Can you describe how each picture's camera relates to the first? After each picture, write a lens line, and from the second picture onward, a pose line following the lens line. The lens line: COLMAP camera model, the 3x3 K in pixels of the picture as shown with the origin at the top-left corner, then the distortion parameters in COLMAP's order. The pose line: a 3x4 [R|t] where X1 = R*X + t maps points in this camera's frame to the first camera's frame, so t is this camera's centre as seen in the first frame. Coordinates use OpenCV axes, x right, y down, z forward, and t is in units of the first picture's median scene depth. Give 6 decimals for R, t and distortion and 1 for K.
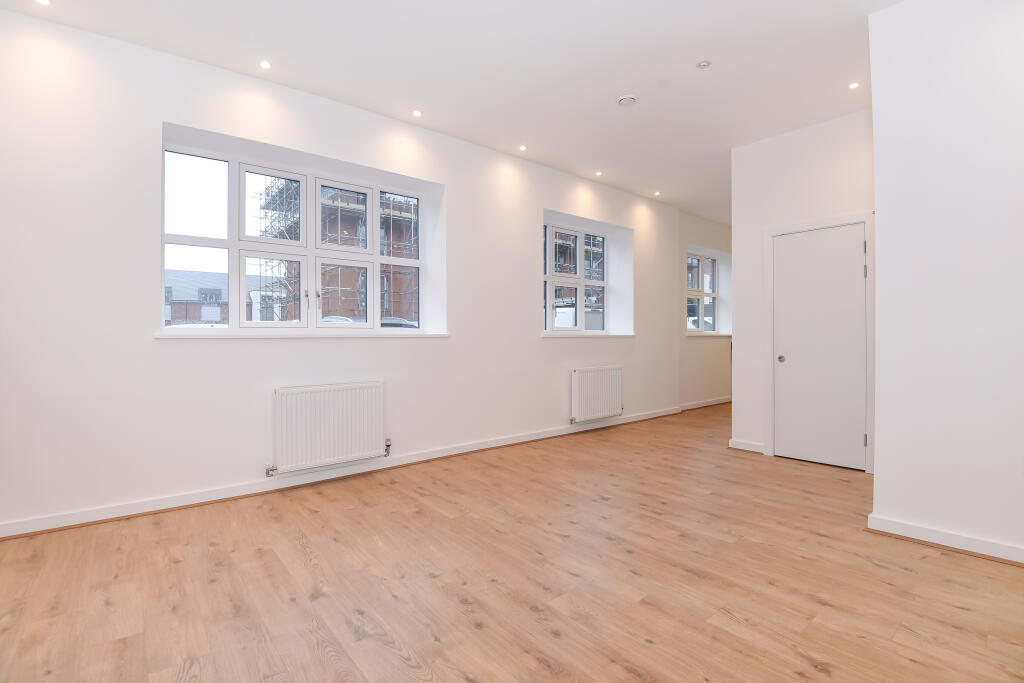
lens RADIAL K [[467.1, 0, 512.0], [0, 467.1, 341.5], [0, 0, 1]] dist [-0.043911, -0.001244]
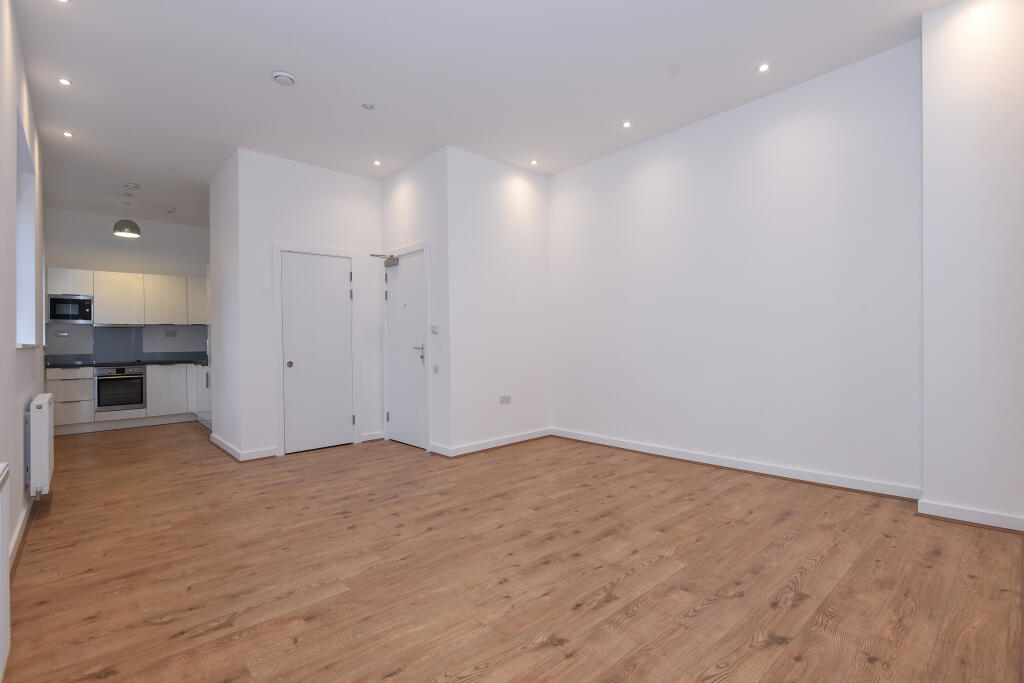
lens RADIAL K [[490.1, 0, 512.0], [0, 490.1, 341.5], [0, 0, 1]] dist [-0.000647, -0.000514]
pose [[-0.025533, -0.009724, 0.999627, -0.947439], [0.039410, 0.999166, 0.010726, -0.015475], [-0.998897, 0.039669, -0.025129, 0.764587]]
